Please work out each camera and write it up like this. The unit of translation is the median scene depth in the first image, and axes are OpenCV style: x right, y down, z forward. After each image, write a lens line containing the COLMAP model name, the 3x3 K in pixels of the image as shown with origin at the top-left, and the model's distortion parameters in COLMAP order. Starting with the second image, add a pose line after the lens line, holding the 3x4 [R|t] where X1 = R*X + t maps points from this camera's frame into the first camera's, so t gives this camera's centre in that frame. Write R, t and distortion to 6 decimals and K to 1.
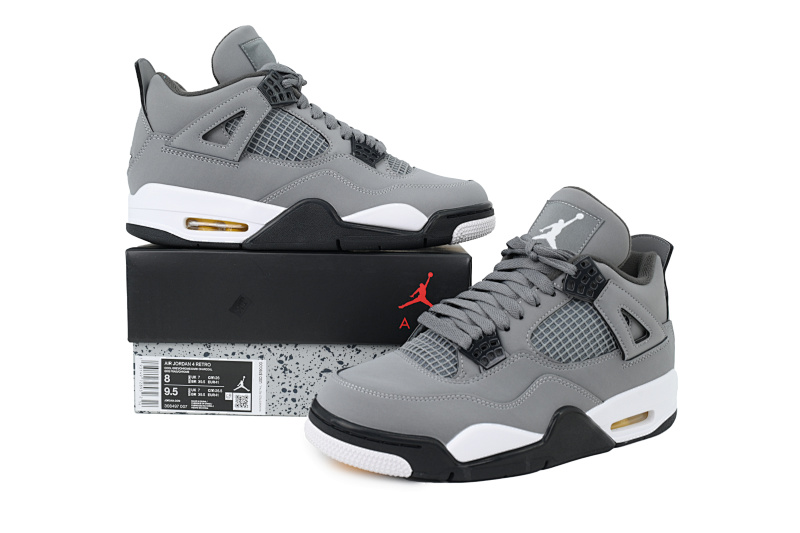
lens RADIAL K [[757.0, 0, 402.2], [0, 757.0, 264.4], [0, 0, 1]] dist [-0.020450, 0.000000]
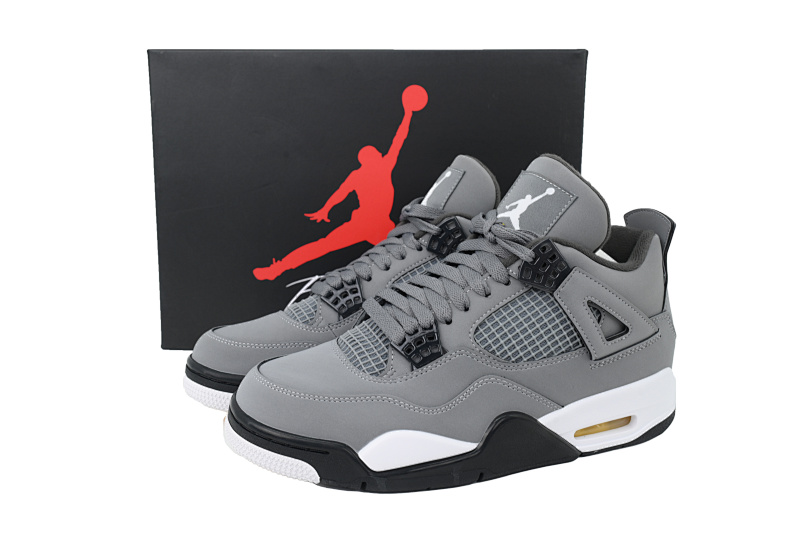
lens RADIAL K [[757.0, 0, 398.8], [0, 757.0, 267.5], [0, 0, 1]] dist [-0.020450, 0.000000]
pose [[0.983538, 0.019768, -0.179618, 0.234288], [-0.004871, 0.996537, 0.083003, -0.050286], [0.180637, -0.080761, 0.980228, 0.122607]]
